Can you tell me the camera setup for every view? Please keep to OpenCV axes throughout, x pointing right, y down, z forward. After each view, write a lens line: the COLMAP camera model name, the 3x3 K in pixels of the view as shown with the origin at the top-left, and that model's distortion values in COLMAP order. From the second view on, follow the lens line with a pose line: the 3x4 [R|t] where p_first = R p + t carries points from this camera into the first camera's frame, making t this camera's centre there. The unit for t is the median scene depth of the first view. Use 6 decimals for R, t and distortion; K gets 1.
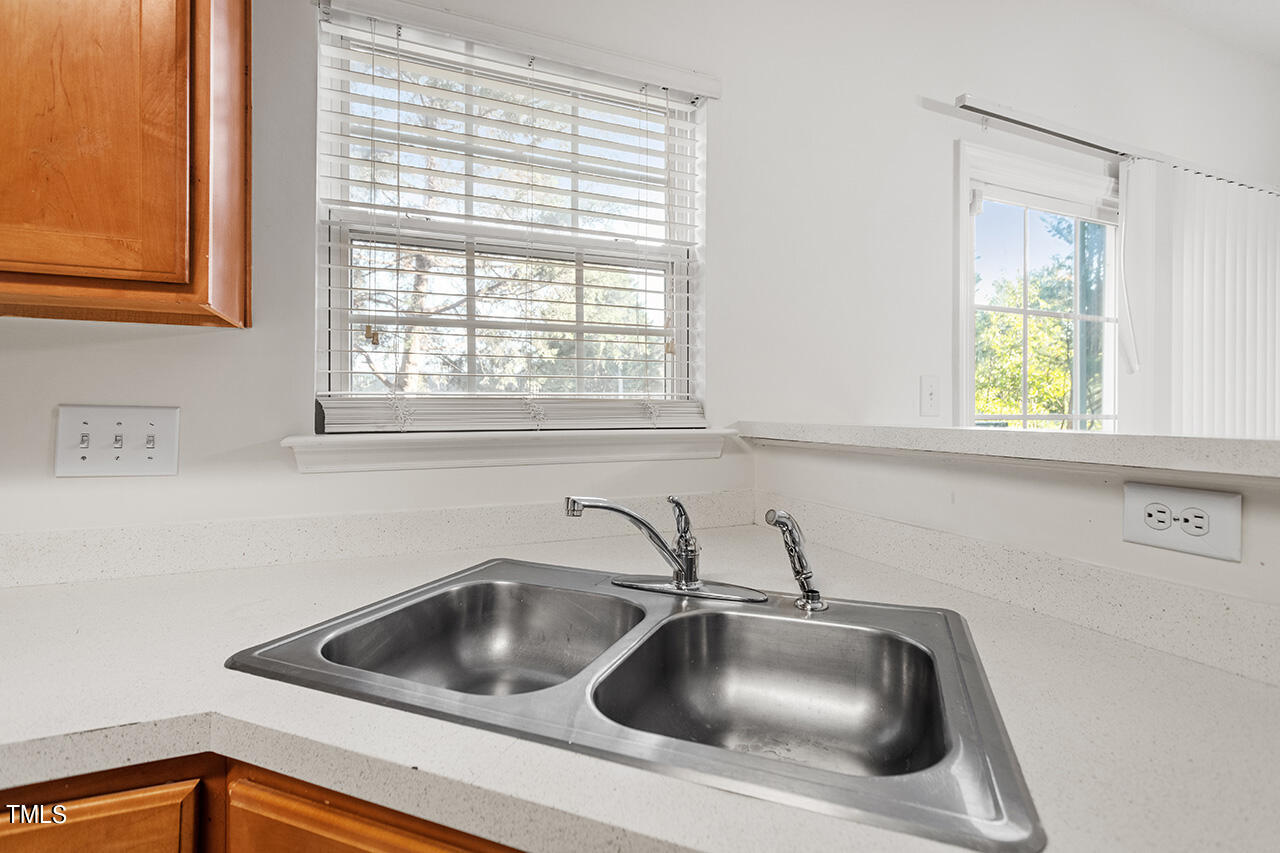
lens RADIAL K [[613.4, 0, 653.9], [0, 613.4, 404.6], [0, 0, 1]] dist [0.002921, 0.002147]
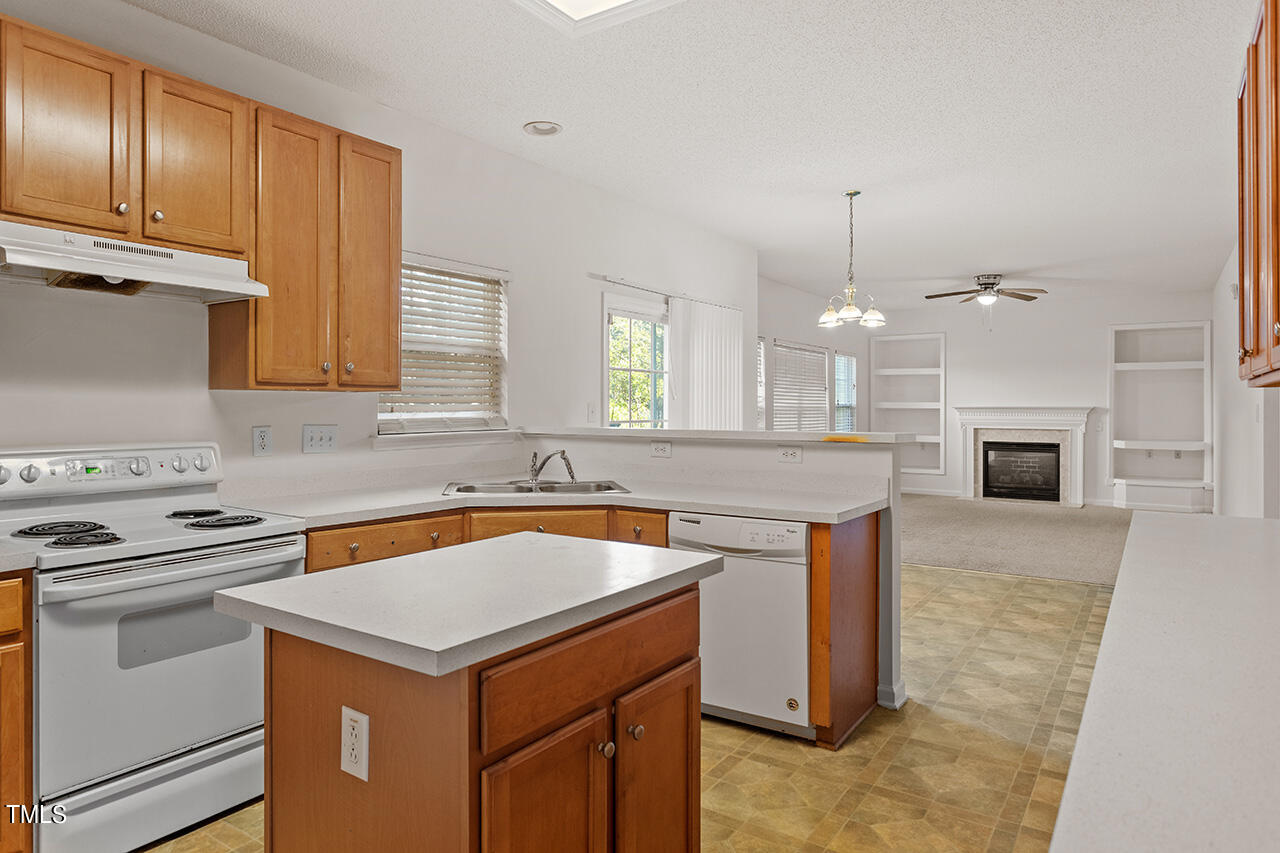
lens RADIAL K [[762.5, 0, 636.8], [0, 762.5, 420.1], [0, 0, 1]] dist [-0.001054, 0.006201]
pose [[0.852620, -0.011821, 0.522397, -0.949691], [-0.001687, 0.999677, 0.025374, -0.067332], [-0.522528, -0.022515, 0.852325, -1.590692]]
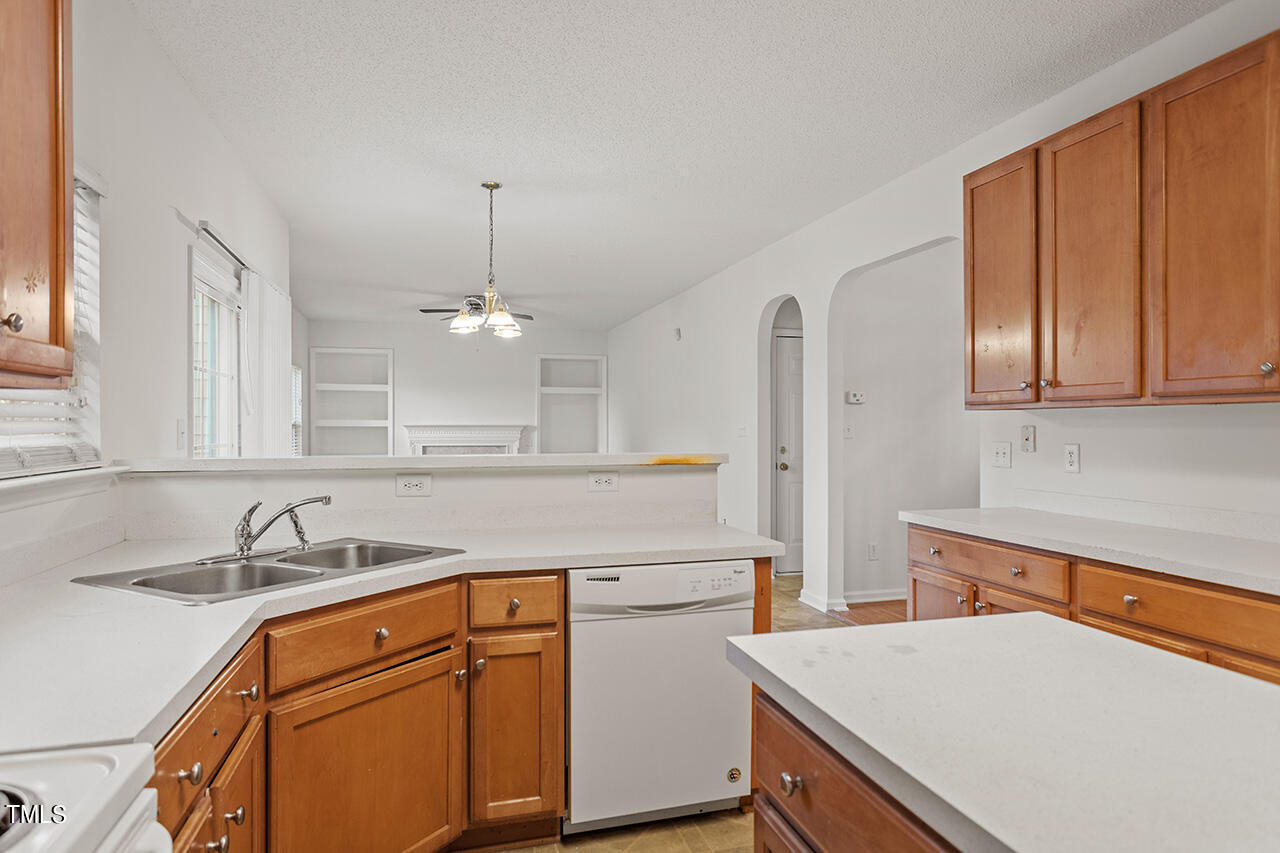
lens RADIAL K [[762.5, 0, 629.6], [0, 762.5, 432.5], [0, 0, 1]] dist [-0.001054, 0.006201]
pose [[0.162640, -0.012963, 0.986600, -1.240841], [-0.006567, 0.999877, 0.014220, -0.059150], [-0.986664, -0.008792, 0.162535, -0.285973]]
